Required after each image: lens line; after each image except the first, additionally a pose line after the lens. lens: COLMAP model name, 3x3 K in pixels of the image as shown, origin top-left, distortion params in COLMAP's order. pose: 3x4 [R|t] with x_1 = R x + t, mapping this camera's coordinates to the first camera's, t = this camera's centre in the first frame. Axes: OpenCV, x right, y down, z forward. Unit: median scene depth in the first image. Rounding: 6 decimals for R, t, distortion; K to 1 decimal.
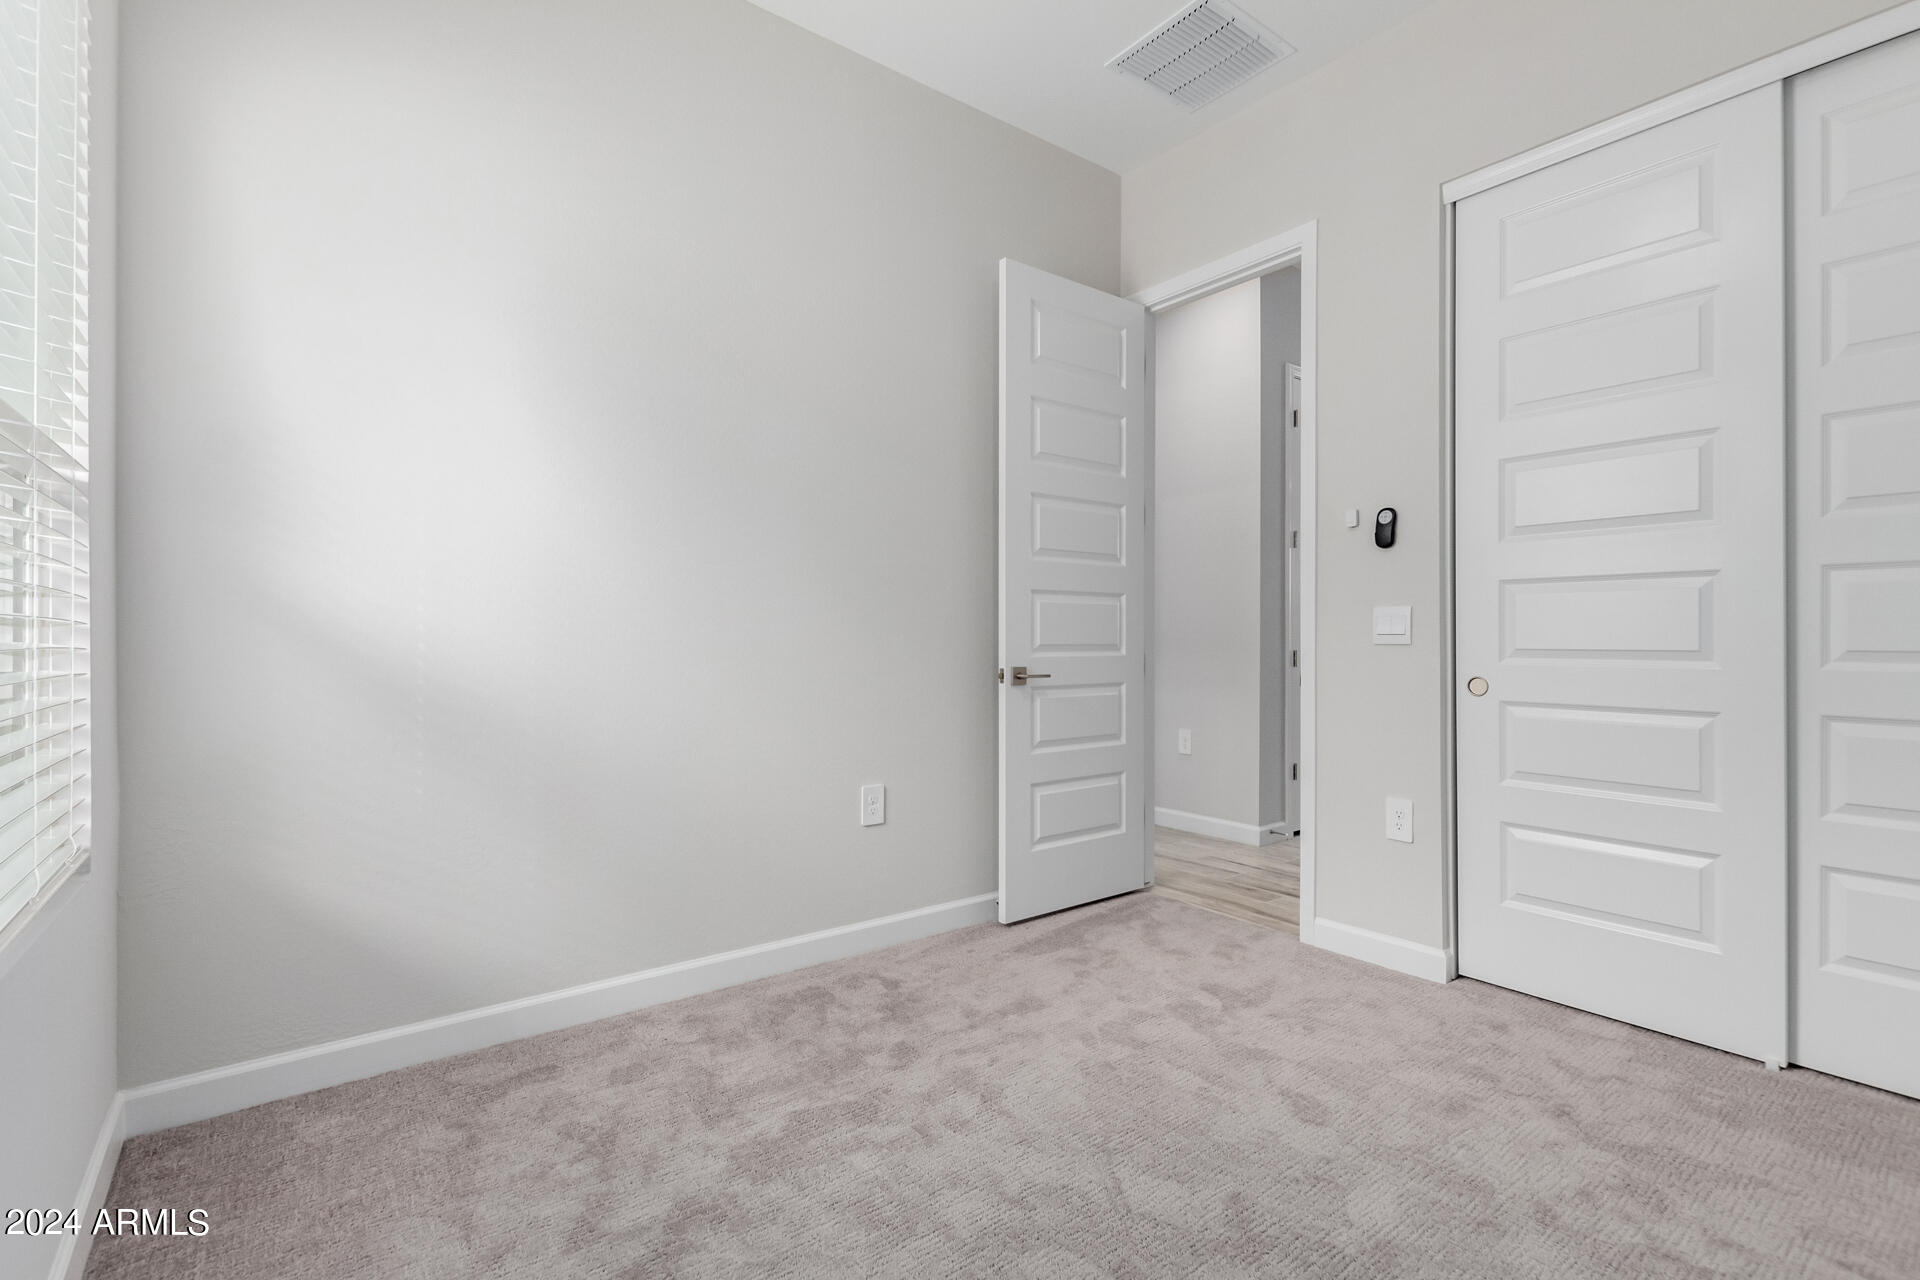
lens RADIAL K [[879.2, 0, 957.7], [0, 879.2, 639.9], [0, 0, 1]] dist [0.001273, -0.004721]
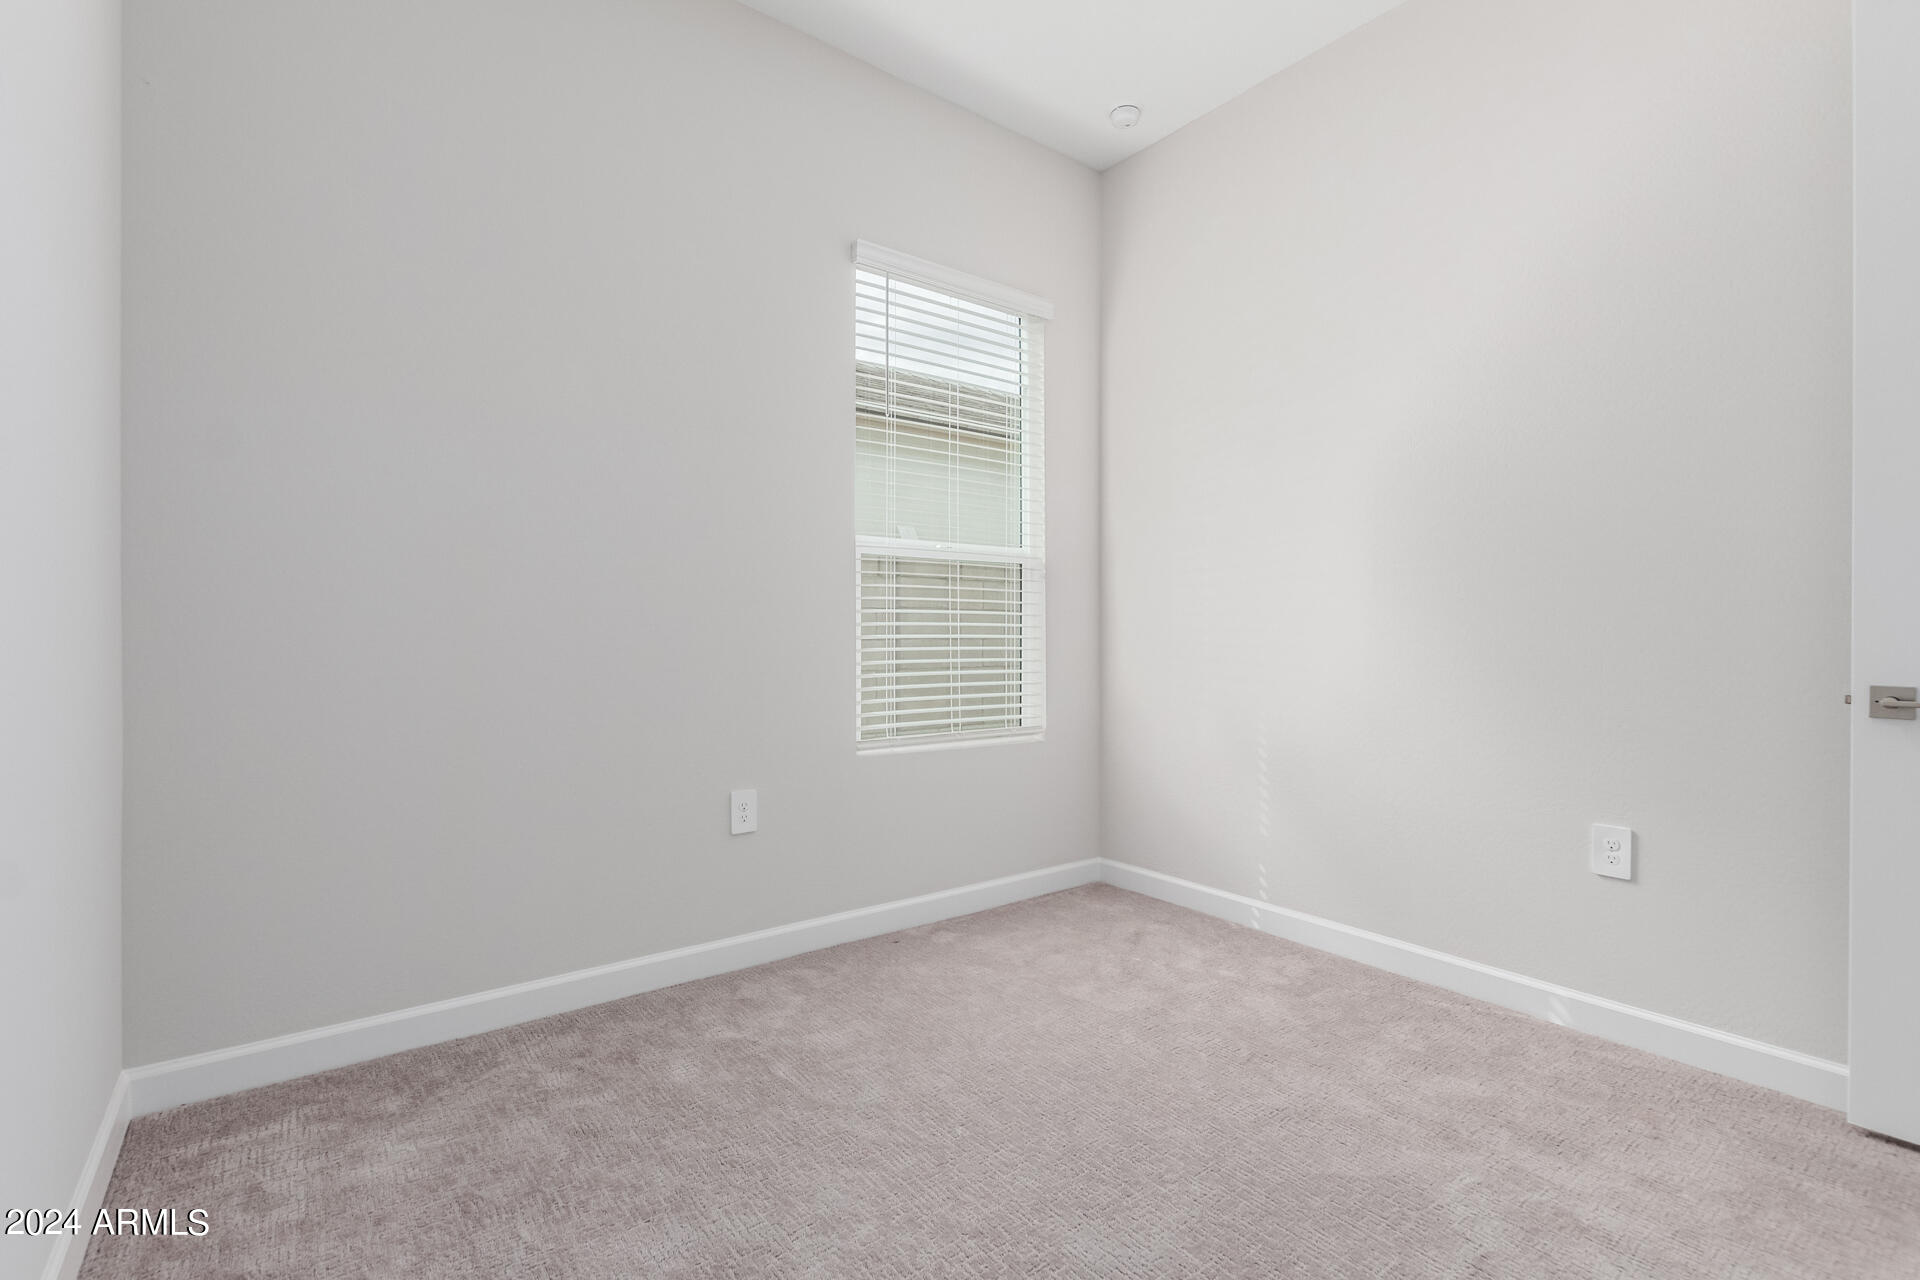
lens RADIAL K [[879.2, 0, 952.7], [0, 879.2, 640.5], [0, 0, 1]] dist [0.001273, -0.004721]
pose [[-0.001993, 0.012290, -0.999922, 0.766426], [-0.010533, 0.999869, 0.012311, 0.001322], [0.999943, 0.010557, -0.001864, 0.490643]]
